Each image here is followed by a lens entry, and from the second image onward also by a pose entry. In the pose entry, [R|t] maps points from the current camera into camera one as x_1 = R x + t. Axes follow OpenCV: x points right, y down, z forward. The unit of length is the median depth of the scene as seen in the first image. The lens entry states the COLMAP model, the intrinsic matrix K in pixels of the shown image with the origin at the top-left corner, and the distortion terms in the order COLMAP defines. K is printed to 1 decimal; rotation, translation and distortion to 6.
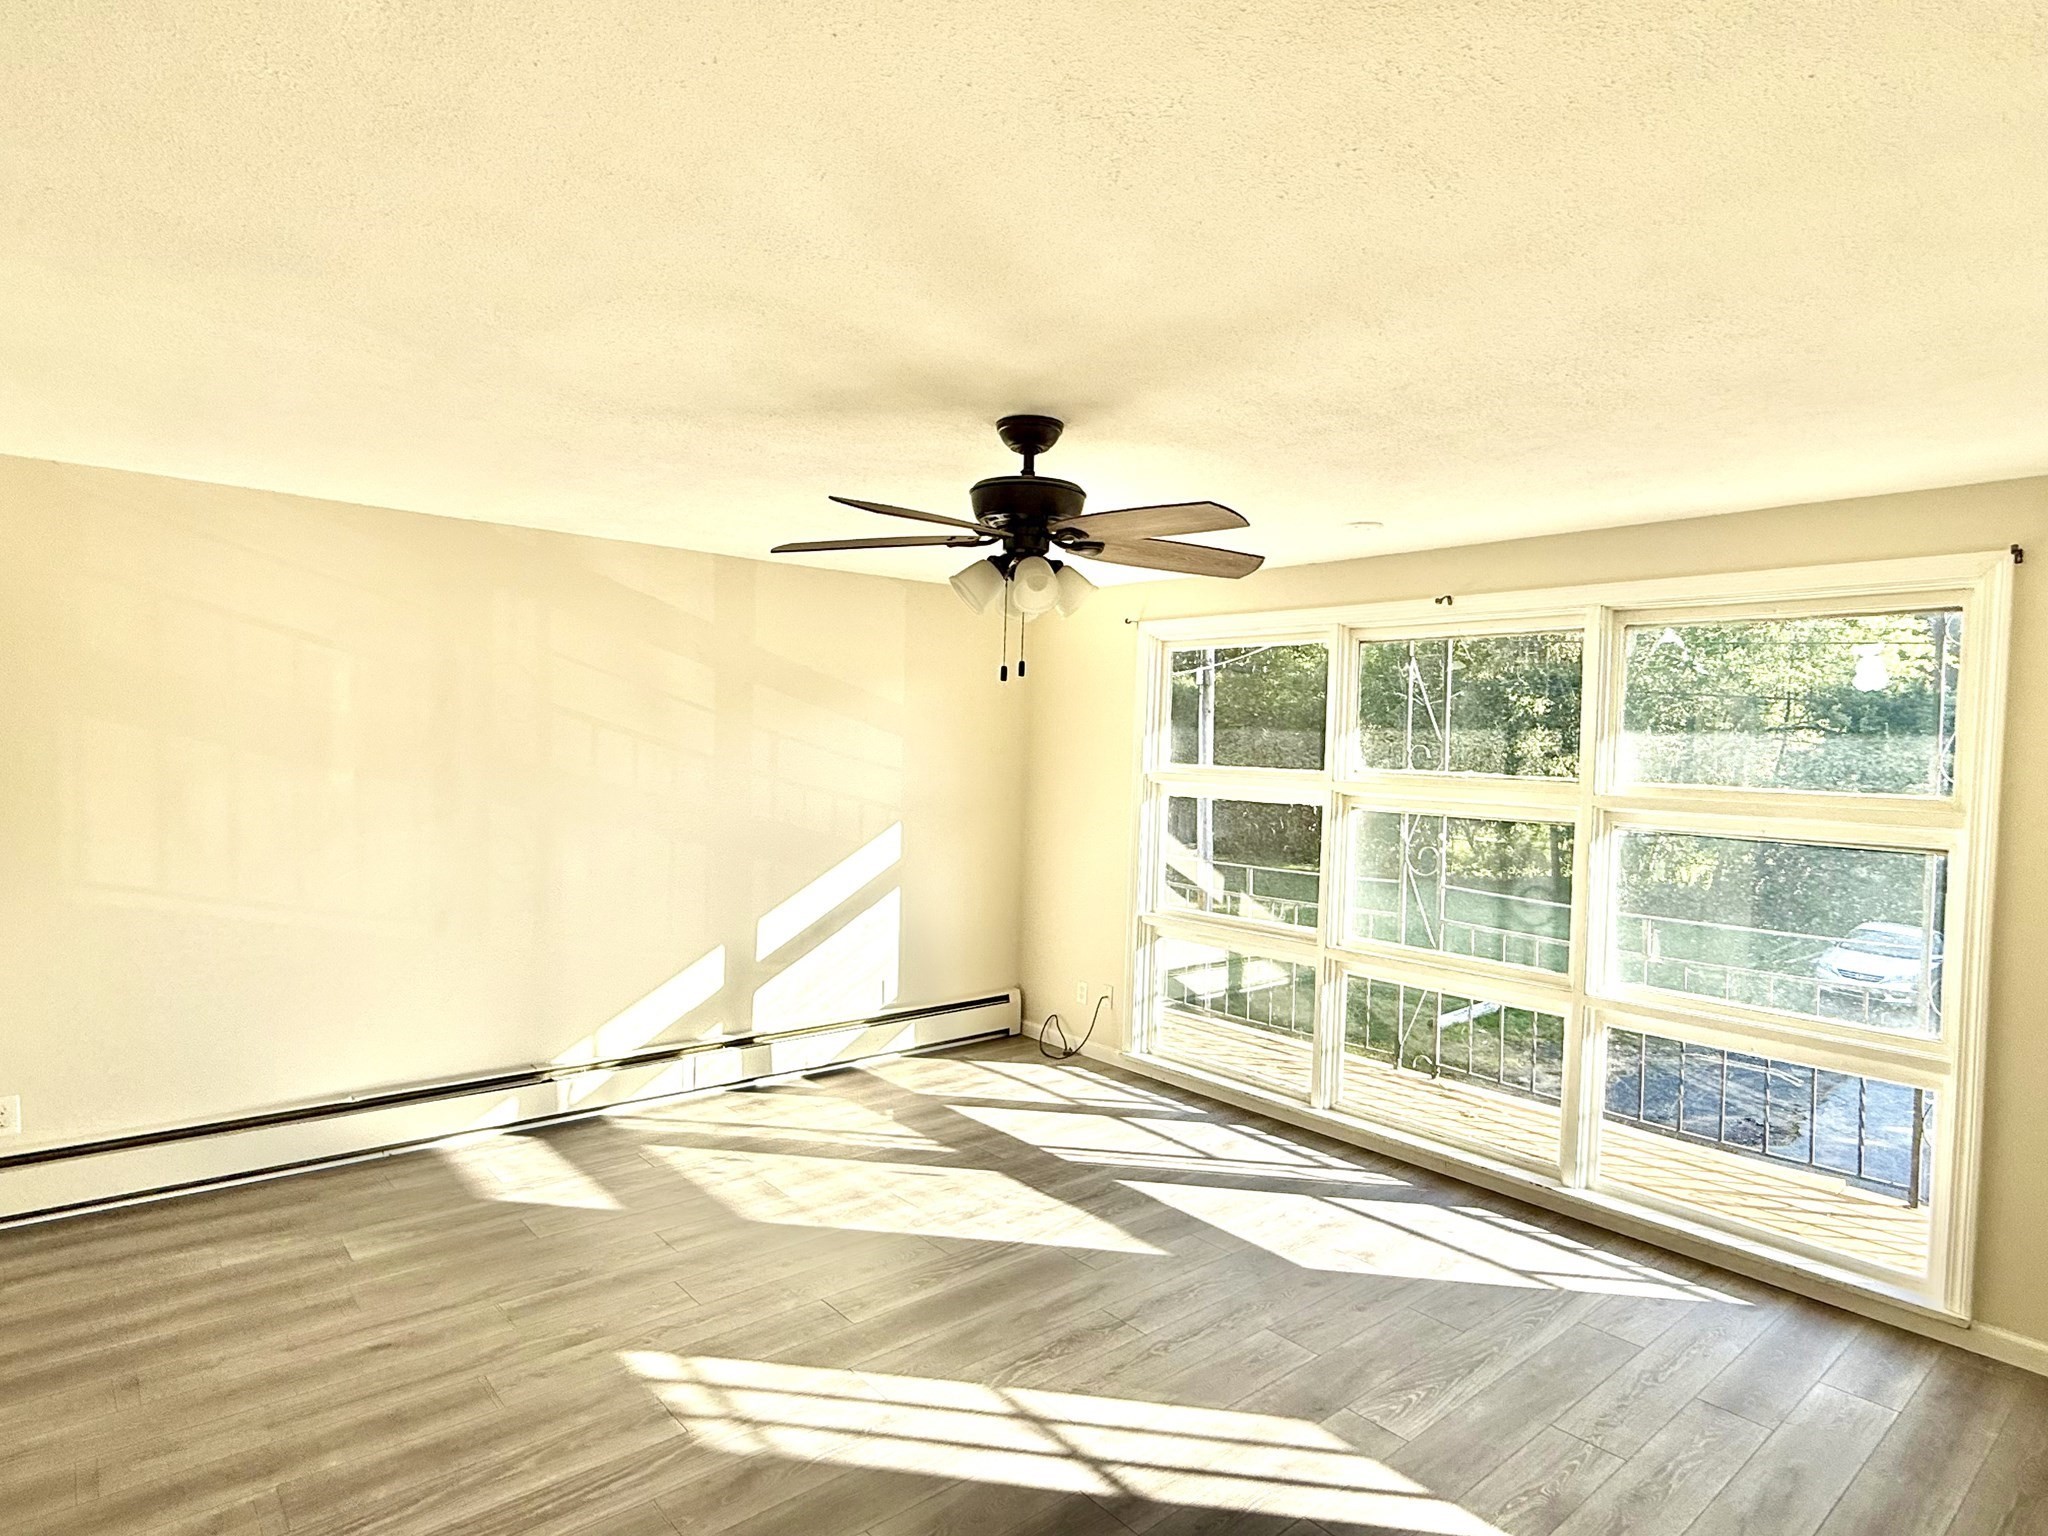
lens RADIAL K [[1149.4, 0, 1022.0], [0, 1149.4, 762.4], [0, 0, 1]] dist [-0.005842, -0.003181]
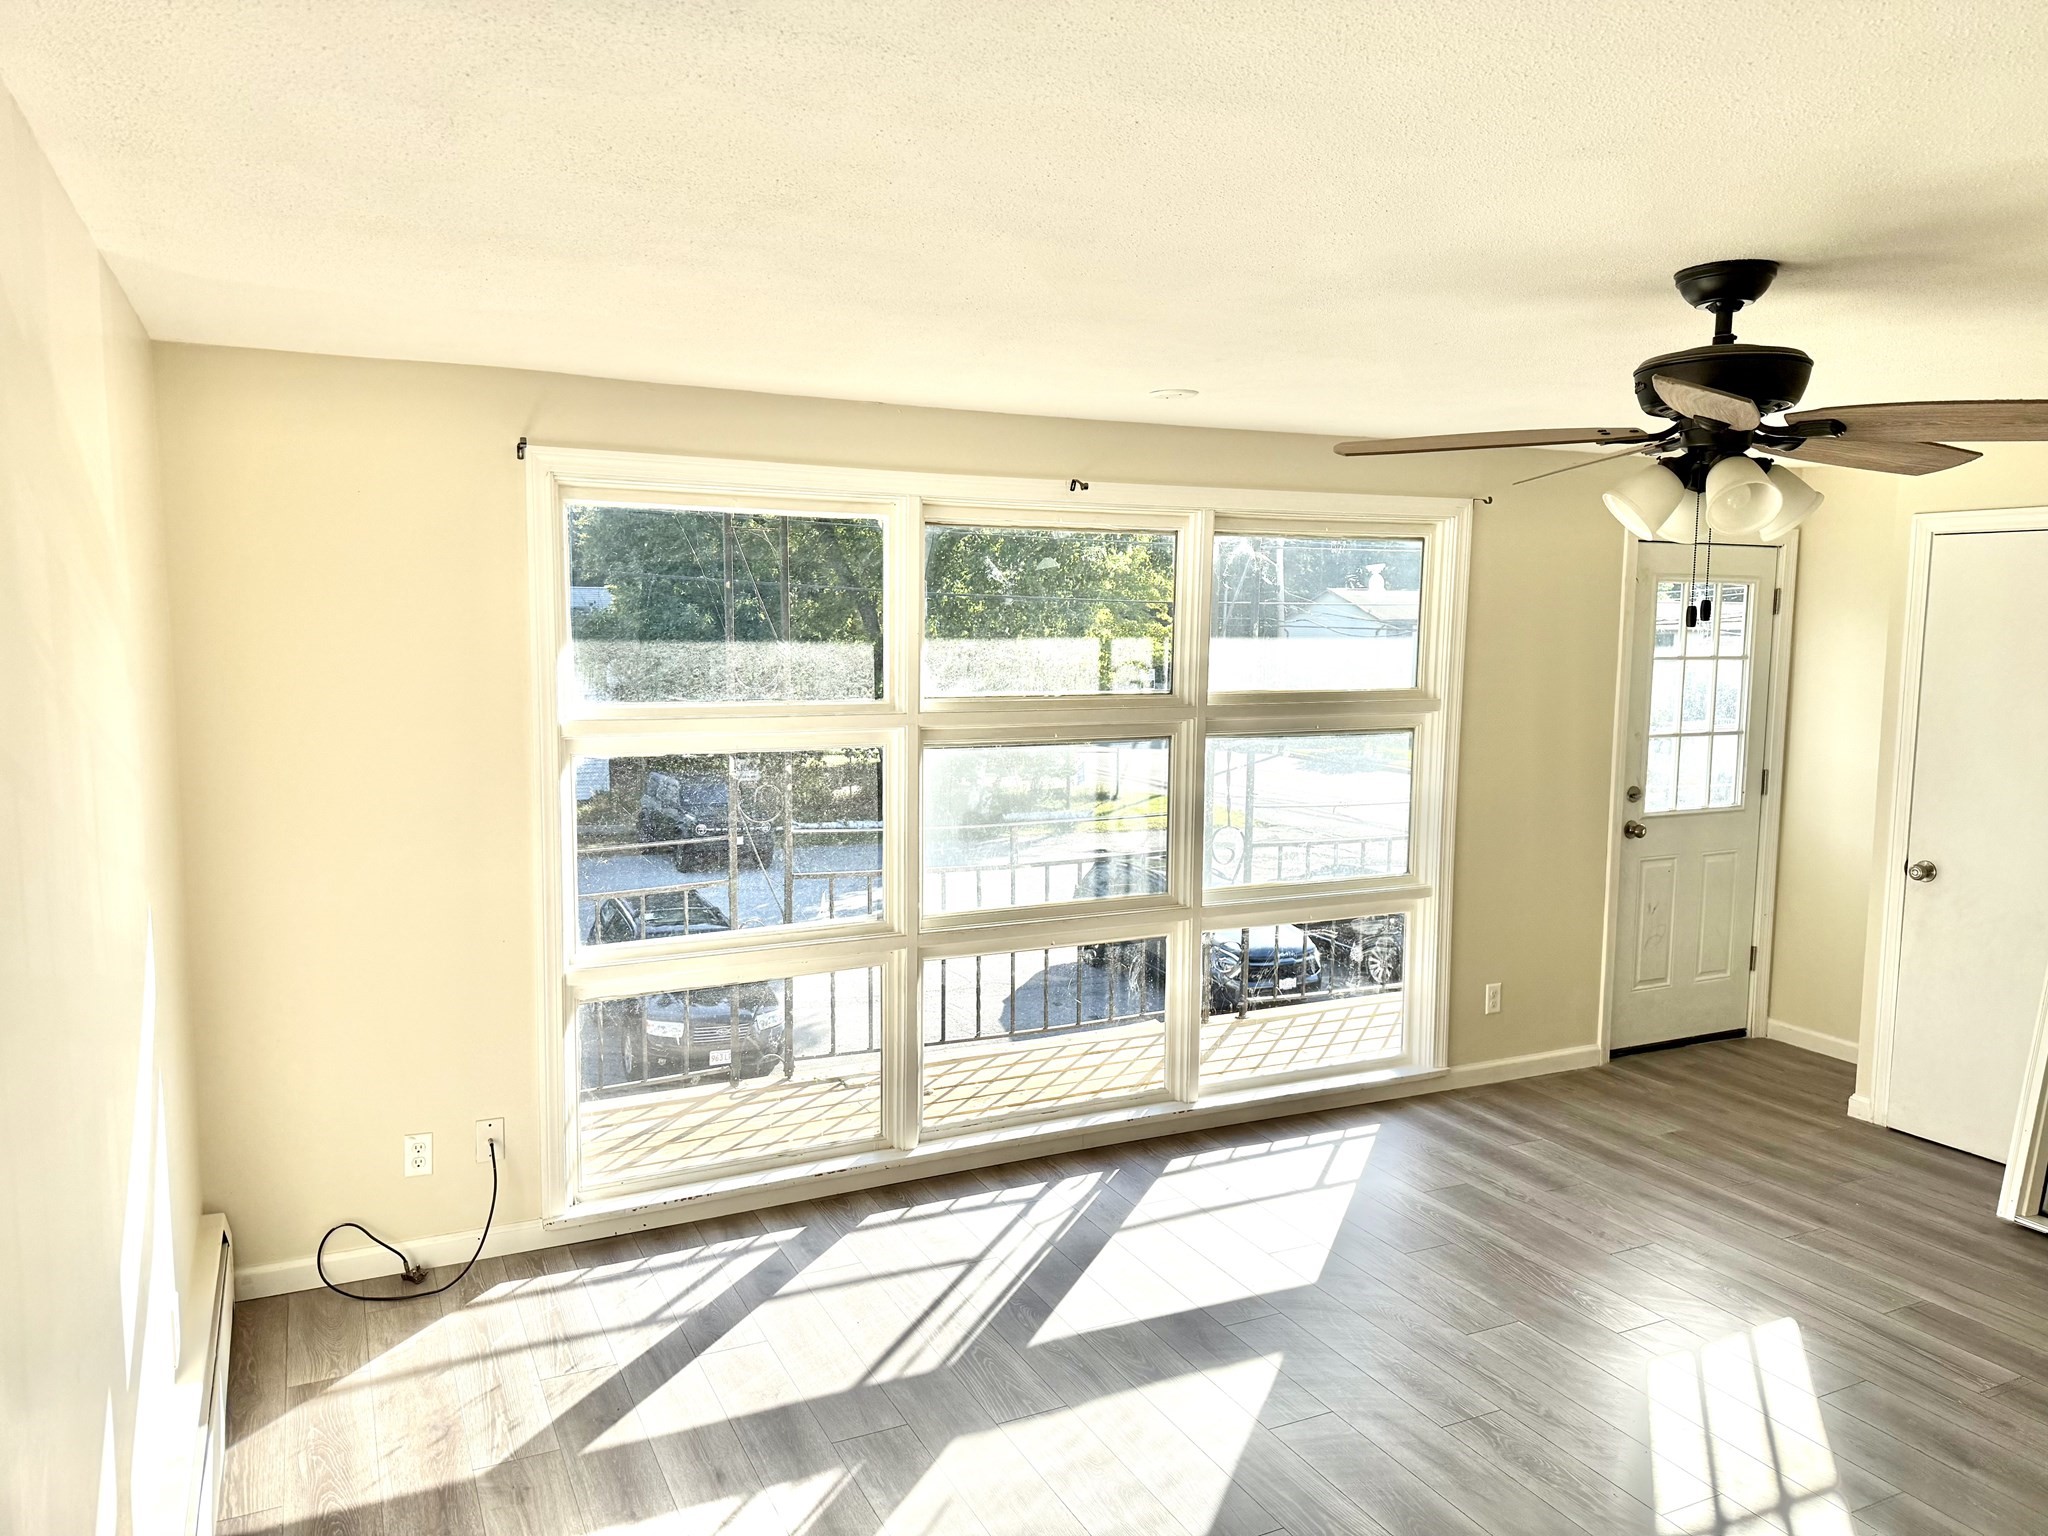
lens RADIAL K [[1432.9, 0, 1019.7], [0, 1432.9, 770.7], [0, 0, 1]] dist [0.019550, -0.008225]
pose [[0.252046, -0.133698, 0.958435, -0.631631], [0.021425, 0.990938, 0.132598, -0.072222], [-0.967478, -0.012886, 0.252626, 0.744448]]
